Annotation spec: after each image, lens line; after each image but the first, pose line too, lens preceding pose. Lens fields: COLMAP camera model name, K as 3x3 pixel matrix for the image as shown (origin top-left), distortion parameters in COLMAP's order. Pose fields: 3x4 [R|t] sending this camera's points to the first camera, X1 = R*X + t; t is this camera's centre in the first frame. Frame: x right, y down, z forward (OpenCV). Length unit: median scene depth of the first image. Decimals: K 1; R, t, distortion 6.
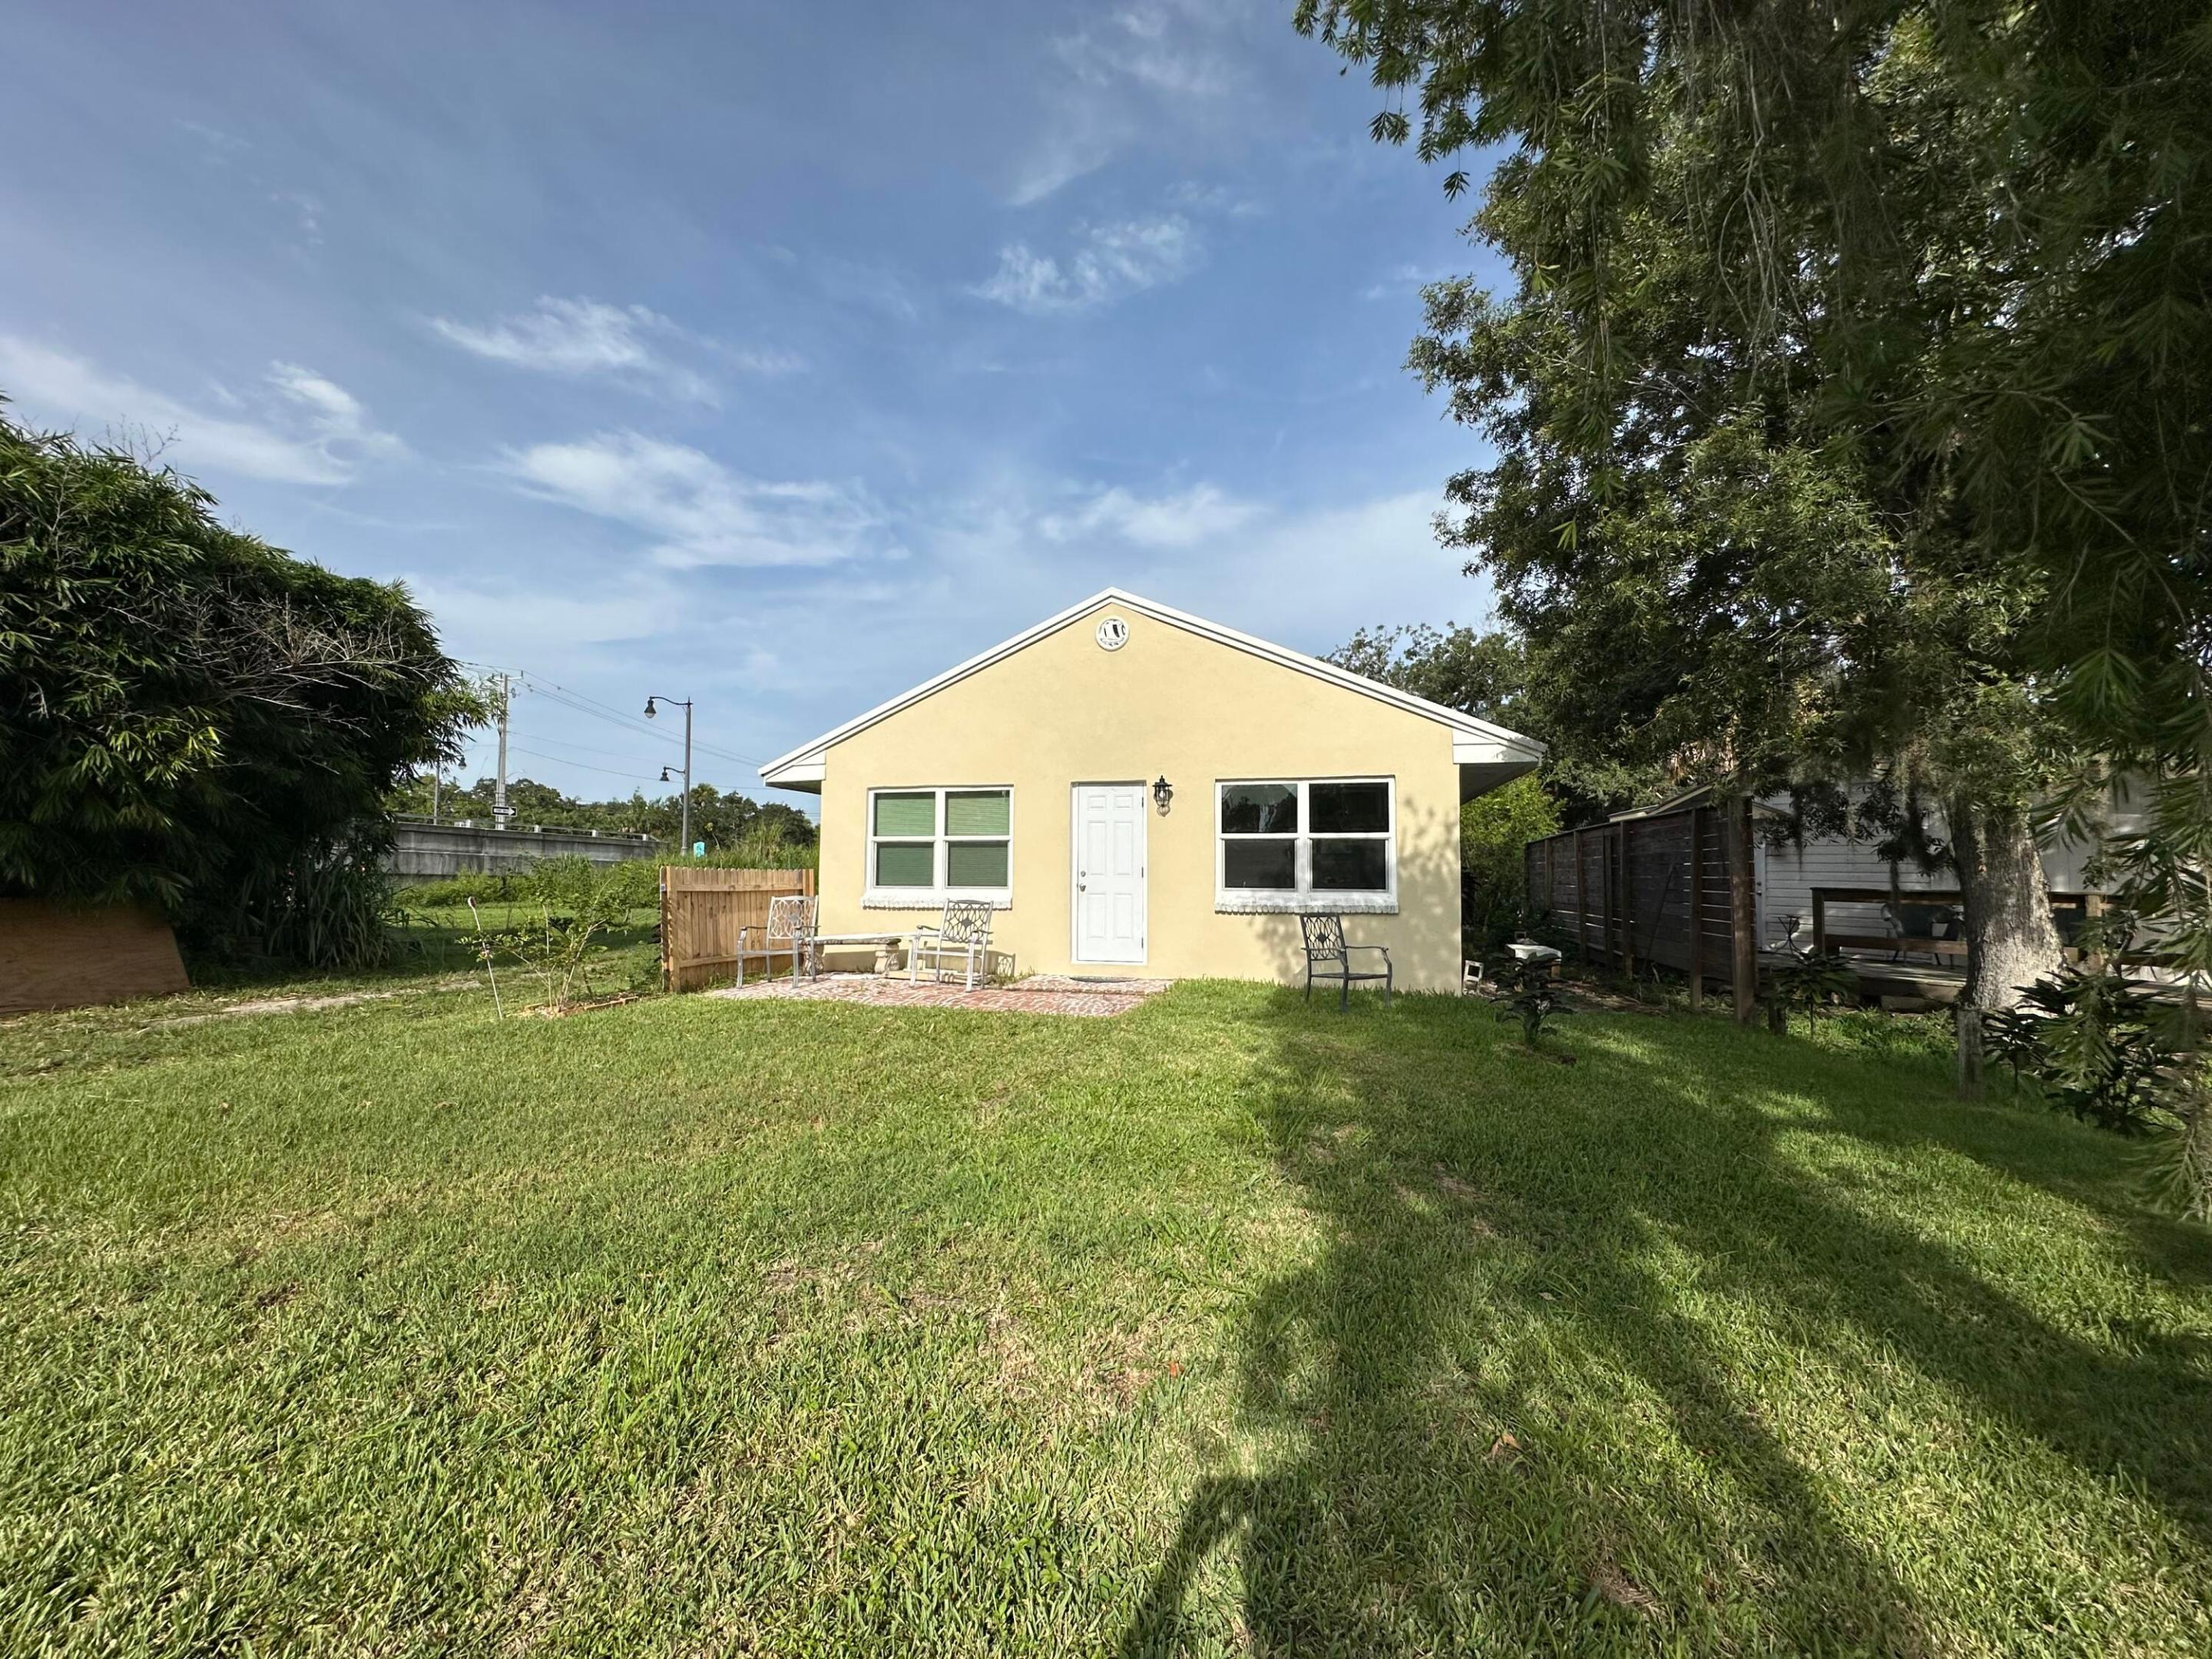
lens RADIAL K [[845.9, 0, 1106.0], [0, 845.9, 829.5], [0, 0, 1]] dist [-0.000045, -0.000015]
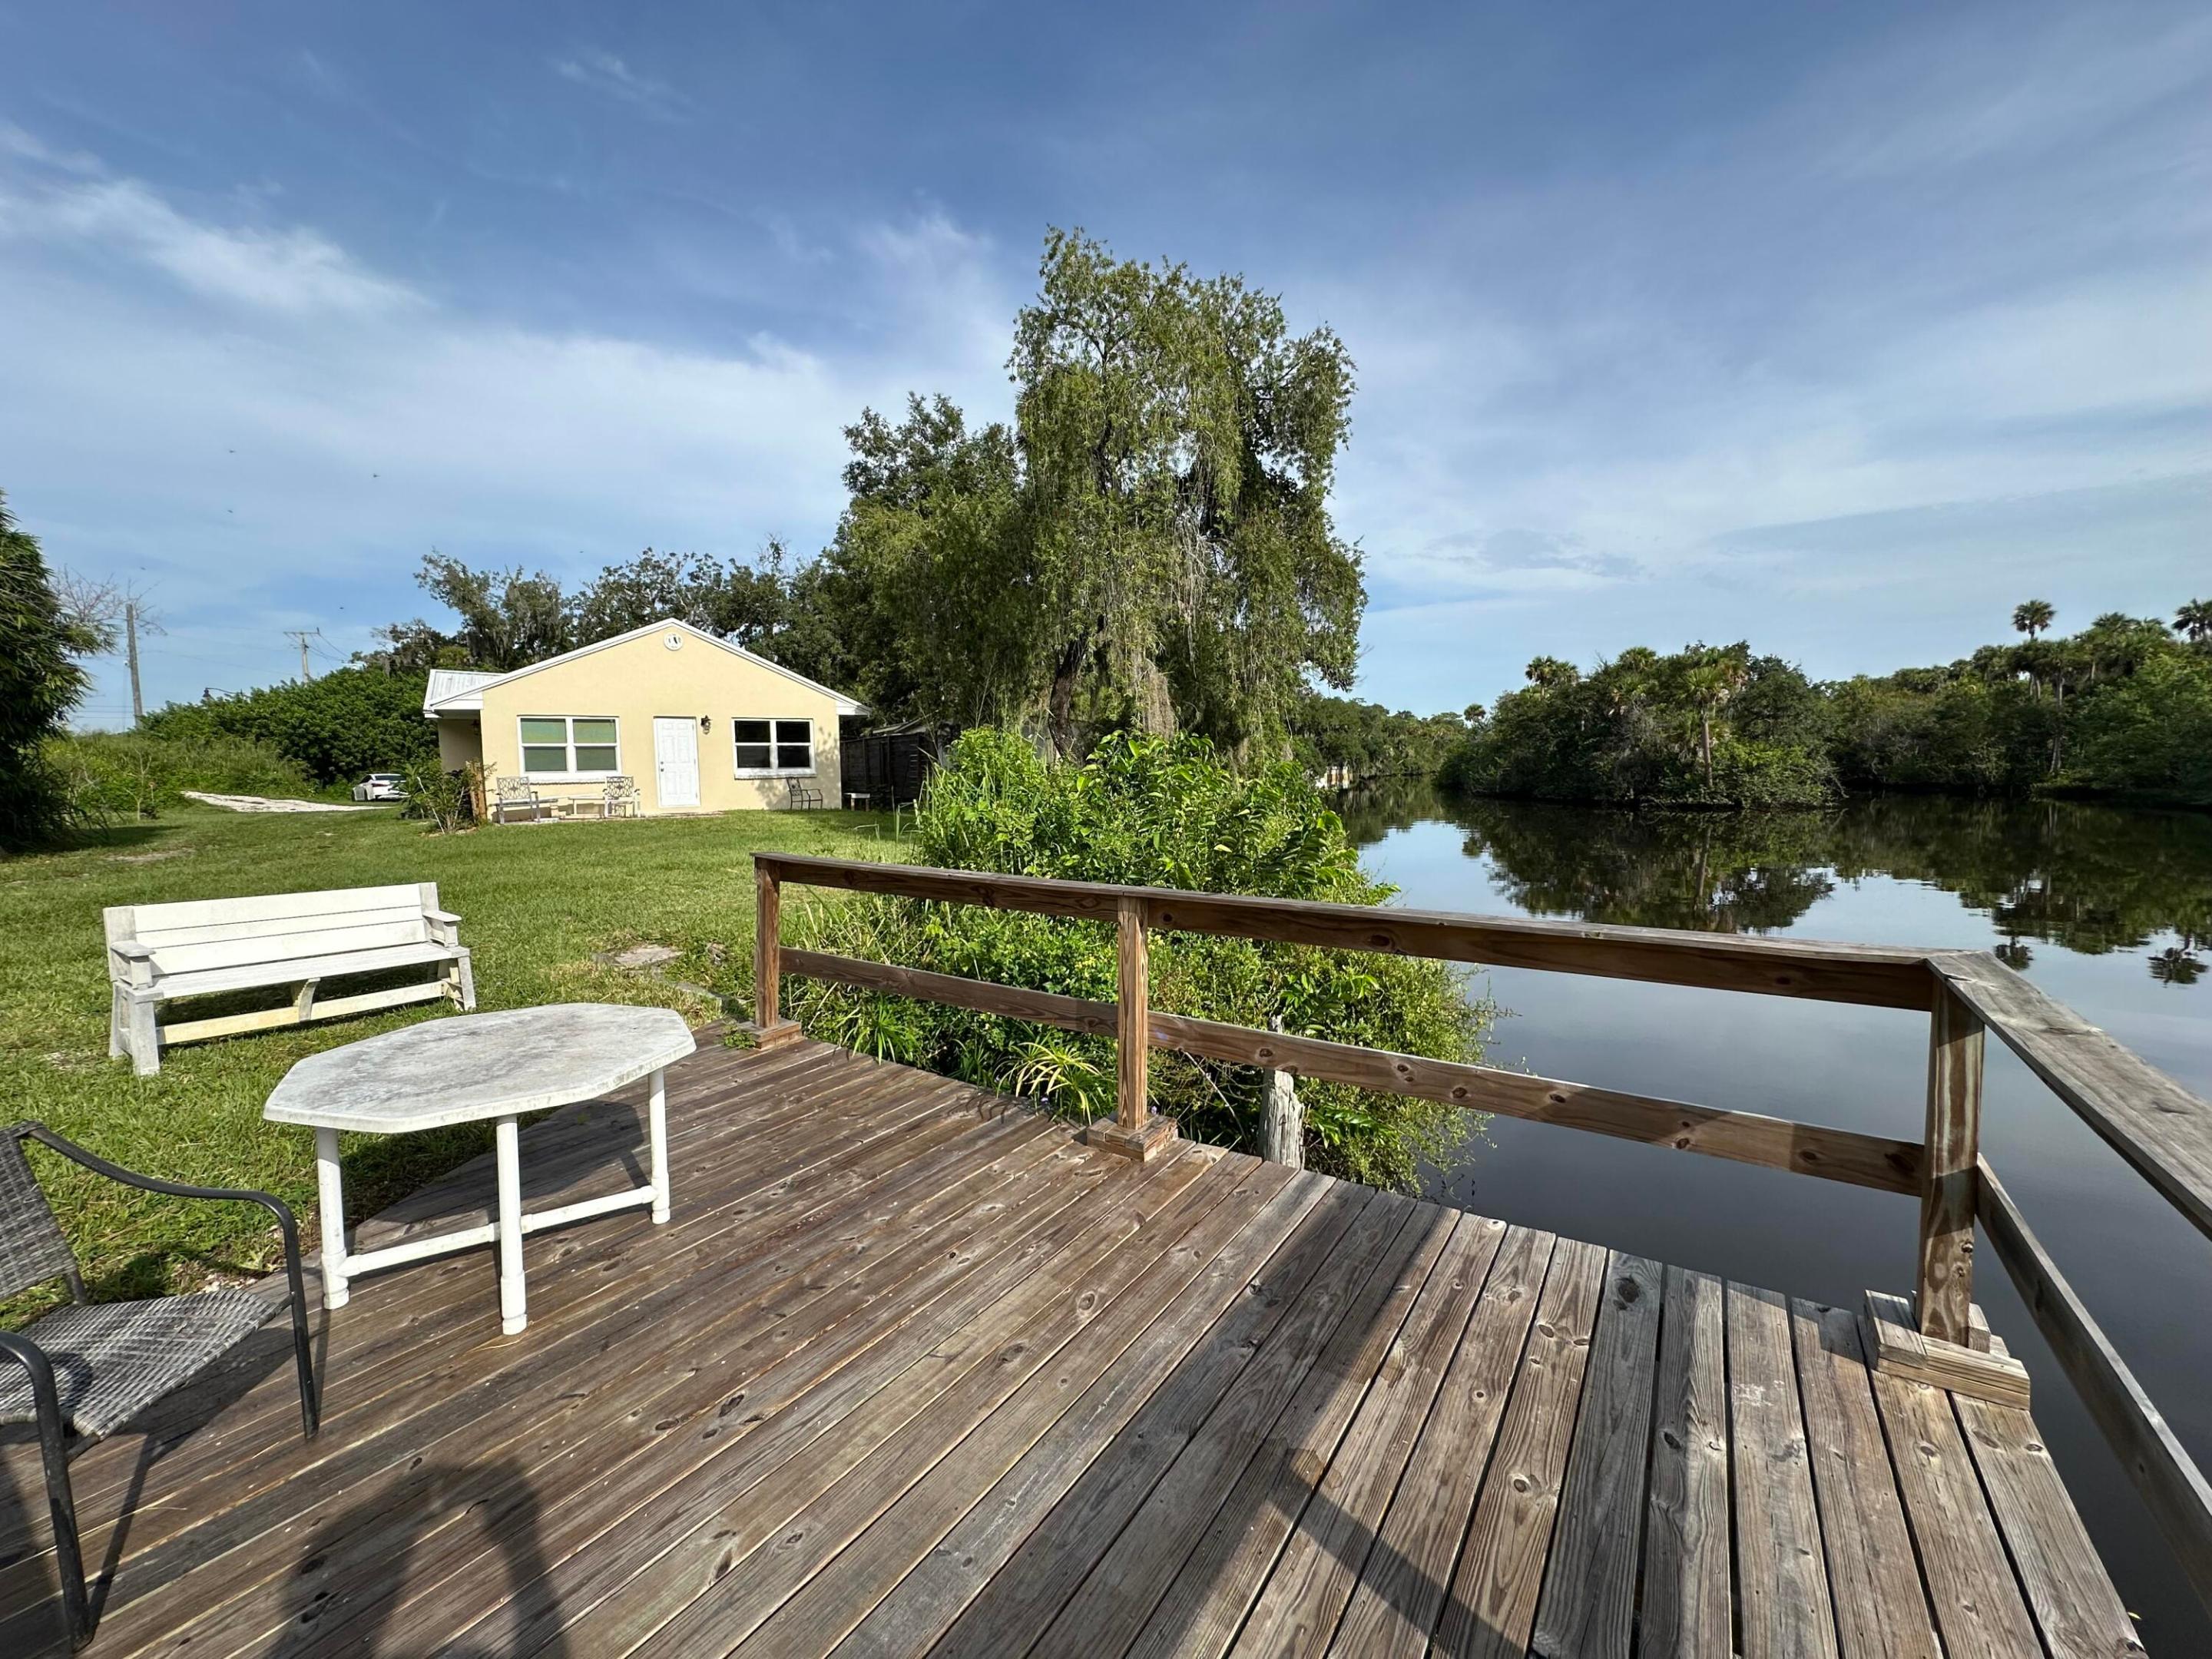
lens RADIAL K [[845.9, 0, 1106.0], [0, 845.9, 829.5], [0, 0, 1]] dist [-0.000045, -0.000015]
pose [[0.659859, -0.074159, 0.747720, -0.871876], [-0.017425, 0.993340, 0.113898, -0.037842], [-0.751187, -0.088186, 0.654172, -1.143353]]
